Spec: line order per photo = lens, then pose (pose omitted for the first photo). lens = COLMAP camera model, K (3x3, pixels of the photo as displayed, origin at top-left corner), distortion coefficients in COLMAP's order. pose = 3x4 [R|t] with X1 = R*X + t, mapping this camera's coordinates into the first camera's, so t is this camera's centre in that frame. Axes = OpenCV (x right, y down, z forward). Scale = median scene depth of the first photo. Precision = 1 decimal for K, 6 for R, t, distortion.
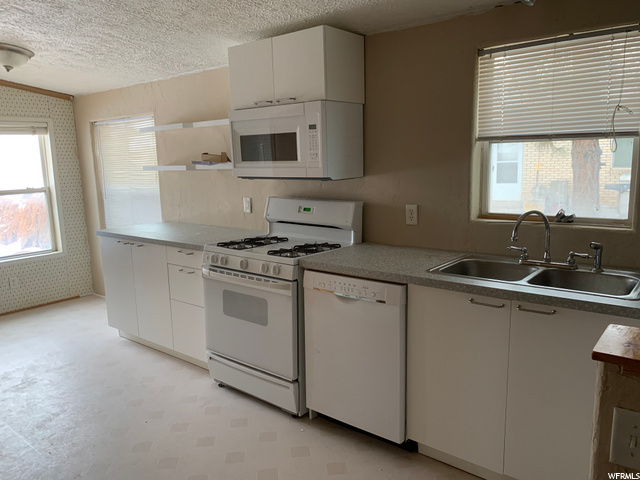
lens RADIAL K [[484.0, 0, 320.0], [0, 484.0, 240.0], [0, 0, 1]] dist [0.054271, -0.003033]
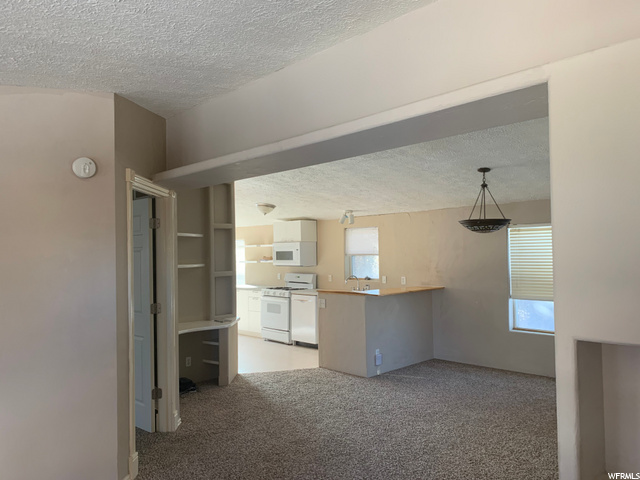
lens RADIAL K [[484.0, 0, 320.0], [0, 484.0, 240.0], [0, 0, 1]] dist [0.054271, -0.003033]
pose [[0.992150, 0.004297, -0.124976, 0.519078], [-0.027653, 0.982206, -0.185761, 0.282616], [0.121954, 0.187759, 0.974615, -2.039433]]
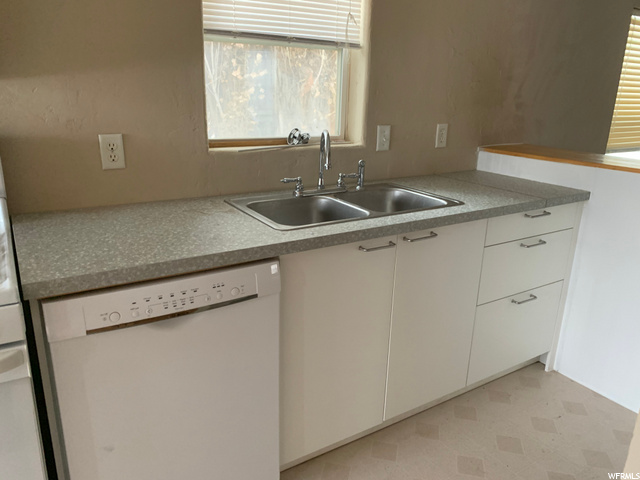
lens RADIAL K [[484.0, 0, 320.0], [0, 484.0, 240.0], [0, 0, 1]] dist [0.054271, -0.003033]
pose [[0.323373, -0.257663, 0.910516, -0.310767], [0.117299, 0.965708, 0.231623, -0.059075], [-0.938973, 0.031902, 0.342507, 0.585558]]
